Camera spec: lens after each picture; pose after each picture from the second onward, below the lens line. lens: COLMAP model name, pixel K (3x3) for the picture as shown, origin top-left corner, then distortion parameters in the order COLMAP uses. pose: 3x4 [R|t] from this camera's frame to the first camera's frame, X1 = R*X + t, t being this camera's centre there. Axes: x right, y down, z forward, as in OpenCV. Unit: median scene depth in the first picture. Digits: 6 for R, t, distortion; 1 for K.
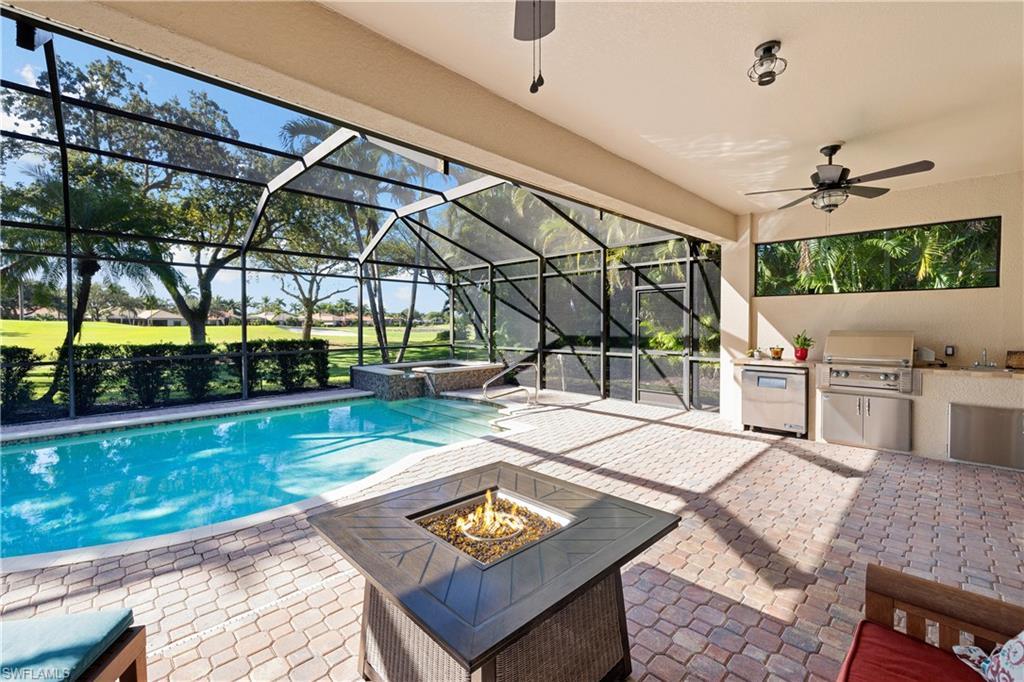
lens RADIAL K [[429.3, 0, 509.3], [0, 429.3, 333.8], [0, 0, 1]] dist [0.000910, 0.000469]
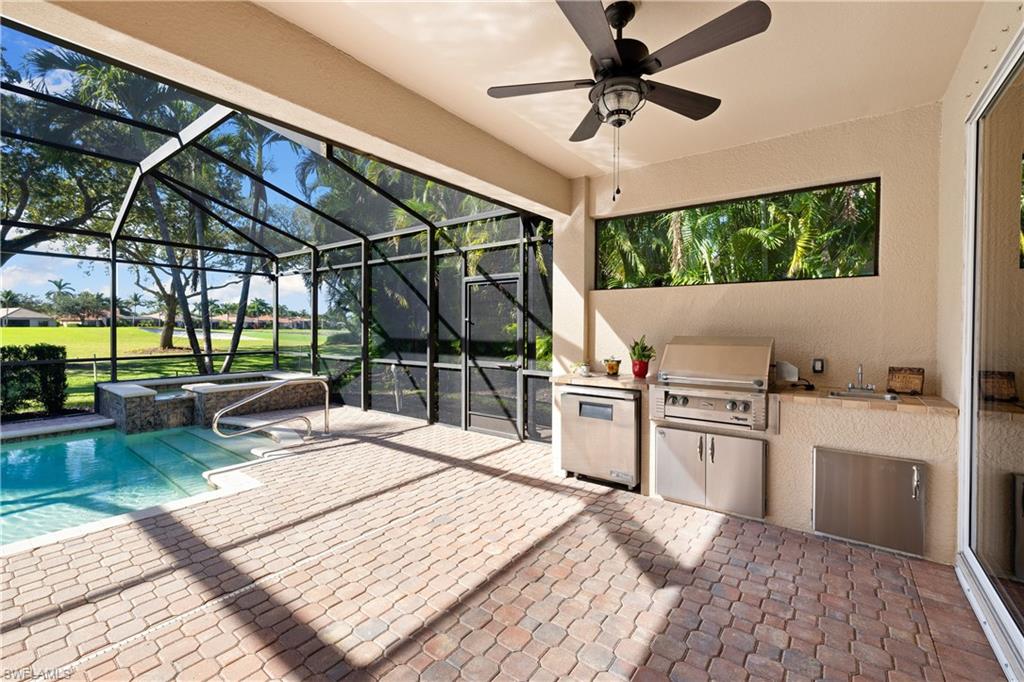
lens RADIAL K [[435.3, 0, 503.3], [0, 435.3, 333.6], [0, 0, 1]] dist [-0.003006, -0.000290]
pose [[0.989676, 0.003446, 0.143282, 0.274444], [-0.002356, 0.999967, -0.007779, -0.004302], [-0.143305, 0.007361, 0.989651, 0.245864]]
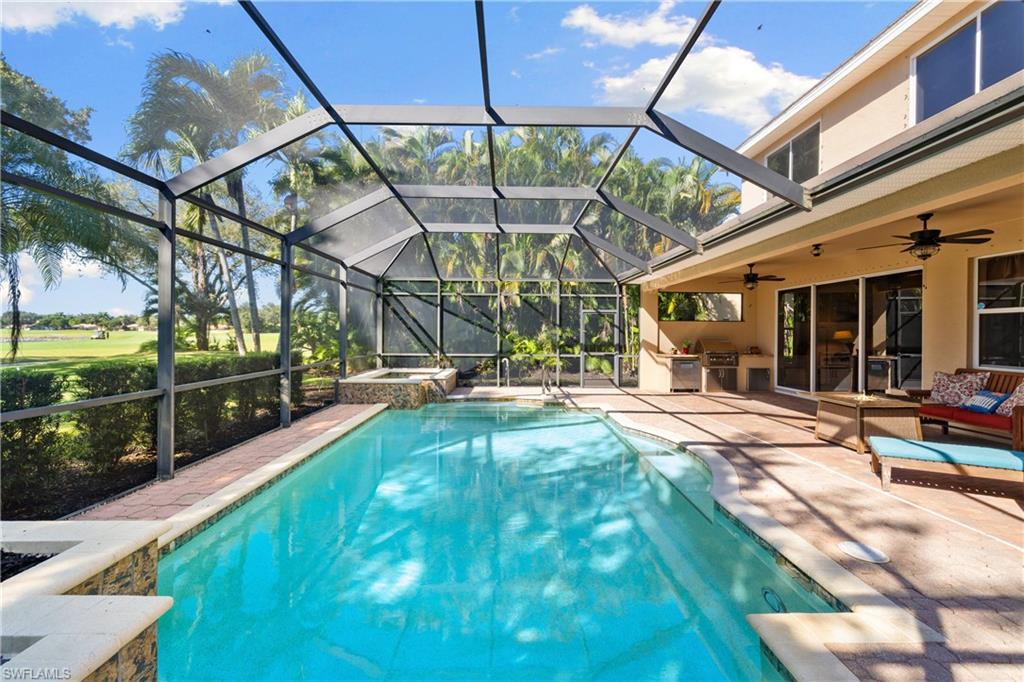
lens RADIAL K [[430.2, 0, 509.6], [0, 430.2, 303.5], [0, 0, 1]] dist [-0.000667, 0.000308]
pose [[0.694840, 0.057433, 0.716867, -1.050545], [0.010794, 0.995861, -0.090248, 0.002794], [-0.719083, 0.070445, 0.691344, 0.157334]]
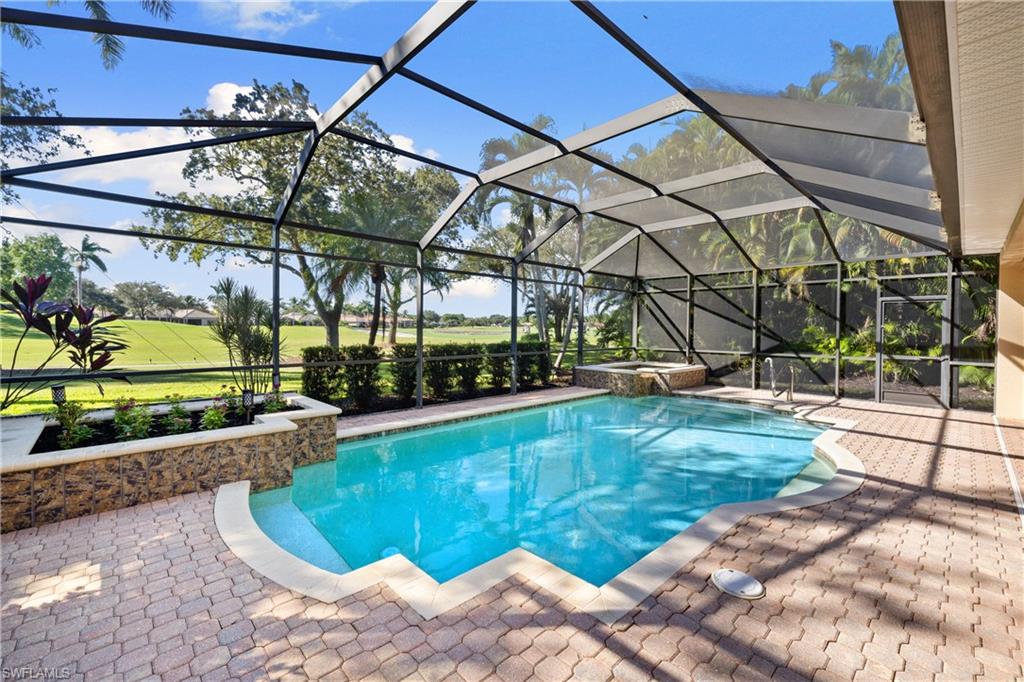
lens RADIAL K [[429.3, 0, 509.3], [0, 429.3, 333.8], [0, 0, 1]] dist [0.000910, 0.000469]
pose [[0.999587, 0.012361, -0.025940, -0.693424], [-0.012539, 0.999899, -0.006714, 0.003103], [0.025854, 0.007036, 0.999641, -0.144476]]
